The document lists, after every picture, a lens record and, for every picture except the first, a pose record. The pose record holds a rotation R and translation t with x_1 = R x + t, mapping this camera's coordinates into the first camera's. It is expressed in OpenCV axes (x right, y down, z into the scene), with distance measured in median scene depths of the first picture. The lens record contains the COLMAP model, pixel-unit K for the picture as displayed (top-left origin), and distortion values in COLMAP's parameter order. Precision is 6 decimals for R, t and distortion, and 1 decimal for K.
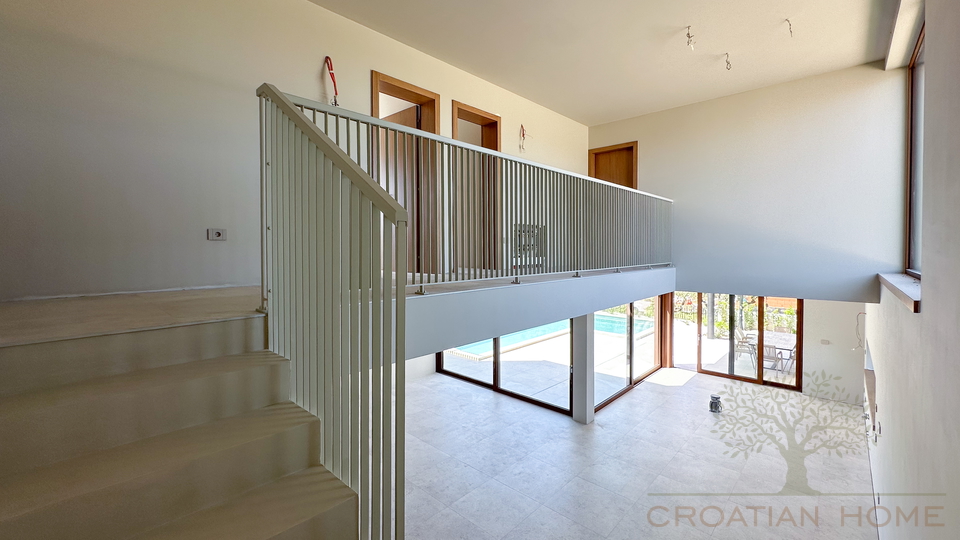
lens RADIAL K [[399.4, 0, 484.3], [0, 399.4, 251.8], [0, 0, 1]] dist [-0.001340, -0.000120]
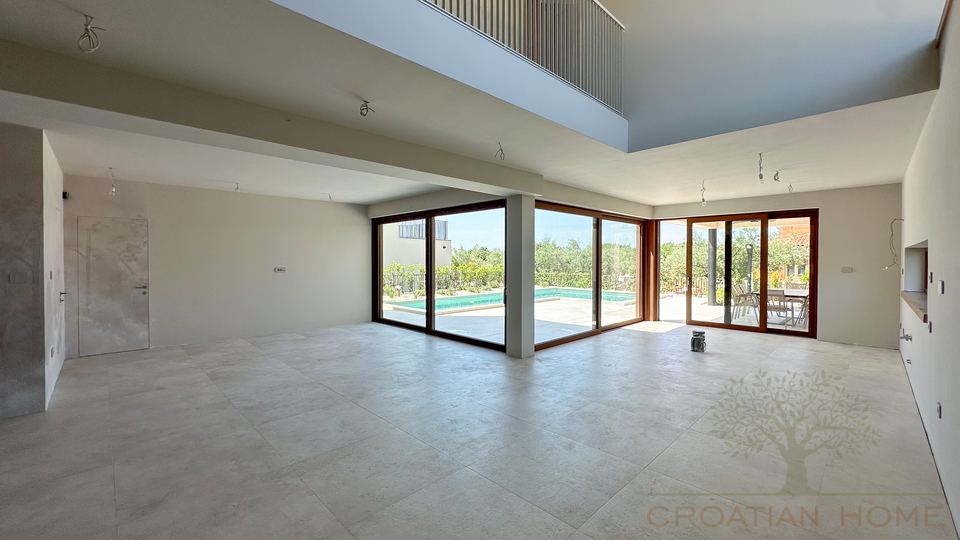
lens RADIAL K [[393.5, 0, 488.4], [0, 393.5, 263.0], [0, 0, 1]] dist [-0.001608, -0.000016]
pose [[0.999356, 0.004220, -0.035643, 0.175018], [-0.004334, 0.999986, -0.003109, 0.202416], [0.035630, 0.003261, 0.999360, 0.200548]]
